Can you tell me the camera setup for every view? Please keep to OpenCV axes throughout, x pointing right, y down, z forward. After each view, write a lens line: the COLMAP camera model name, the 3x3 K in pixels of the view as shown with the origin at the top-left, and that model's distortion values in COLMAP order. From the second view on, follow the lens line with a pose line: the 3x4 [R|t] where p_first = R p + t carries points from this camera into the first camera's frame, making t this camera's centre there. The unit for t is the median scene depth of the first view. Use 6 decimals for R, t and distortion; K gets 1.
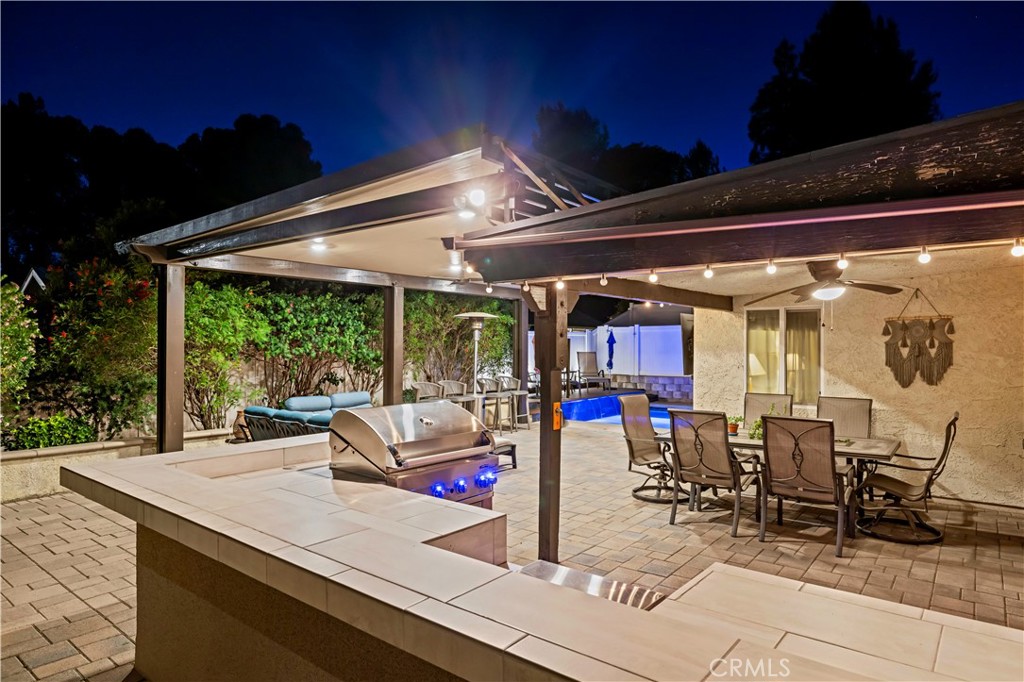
lens RADIAL K [[609.1, 0, 506.8], [0, 609.1, 341.3], [0, 0, 1]] dist [-0.008426, 0.000760]
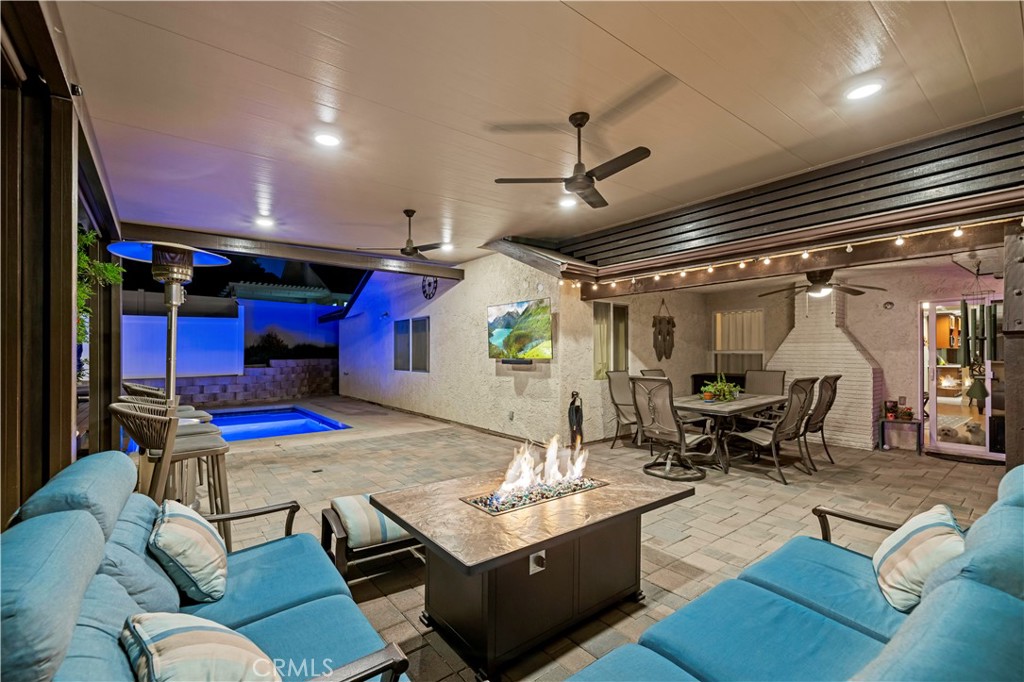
lens RADIAL K [[438.5, 0, 496.2], [0, 438.5, 350.9], [0, 0, 1]] dist [-0.001679, 0.001162]
pose [[0.235490, 0.004891, 0.971864, -0.322795], [-0.005635, 0.999977, -0.003668, 0.033781], [-0.971860, -0.004613, 0.235512, 0.685073]]
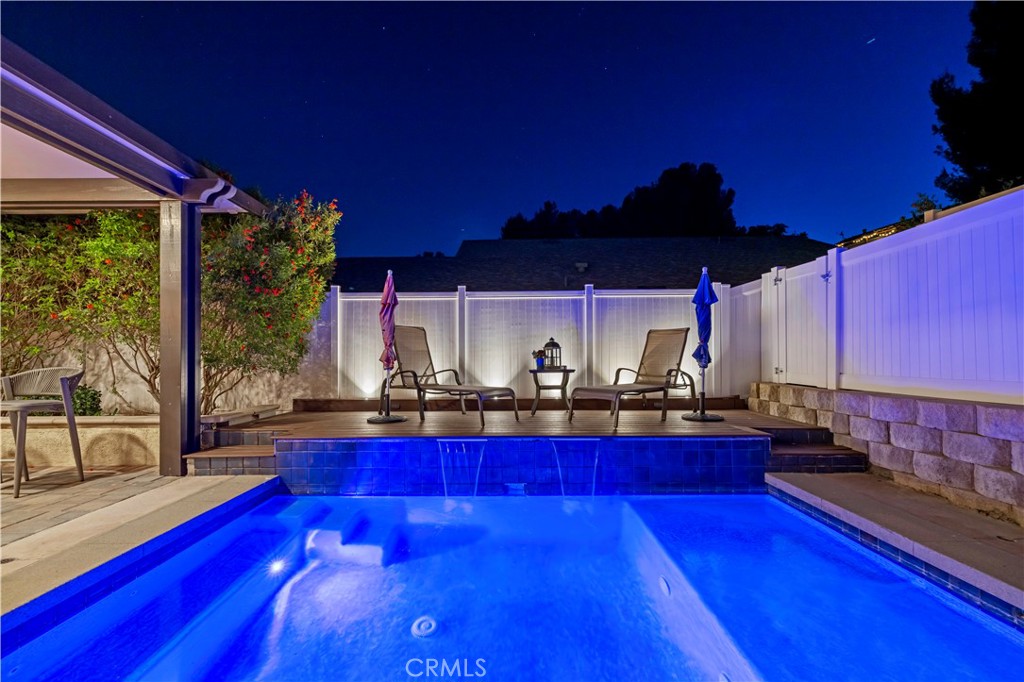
lens RADIAL K [[438.5, 0, 504.1], [0, 438.5, 354.8], [0, 0, 1]] dist [-0.001679, 0.001162]
pose [[0.614806, -0.008285, -0.788635, 0.507907], [0.011945, 0.999928, -0.001193, 0.057619], [0.788588, -0.008687, 0.614860, 1.163897]]
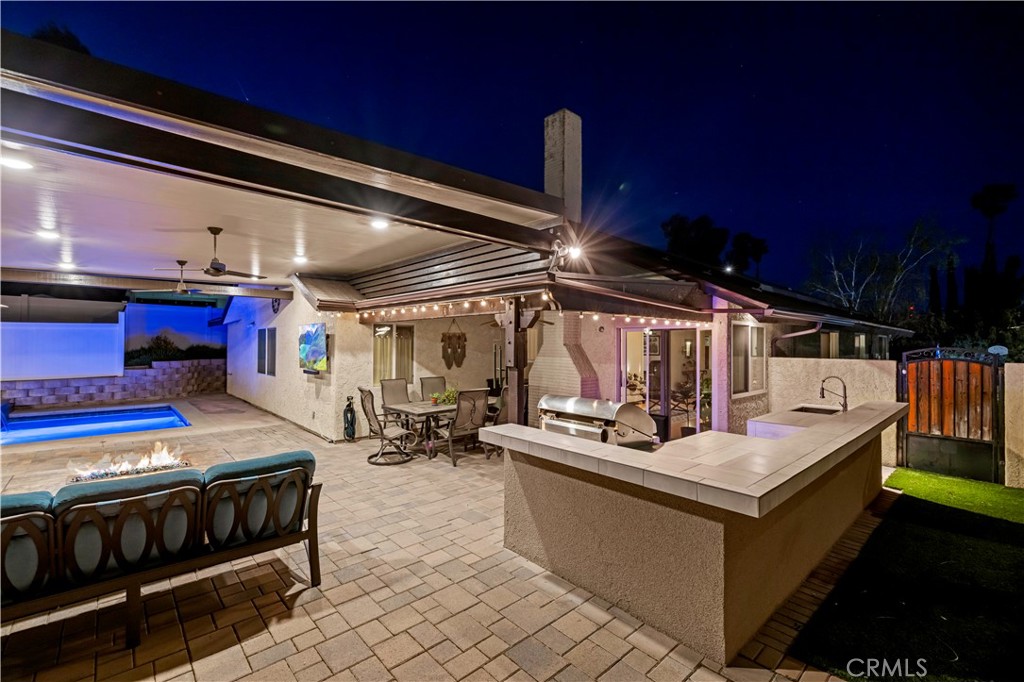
lens RADIAL K [[438.5, 0, 503.9], [0, 438.5, 338.4], [0, 0, 1]] dist [-0.001679, 0.001162]
pose [[0.155780, 0.013248, 0.987703, -0.415156], [-0.011370, 0.999868, -0.011618, -0.004825], [-0.987726, -0.009420, 0.155910, 0.367151]]
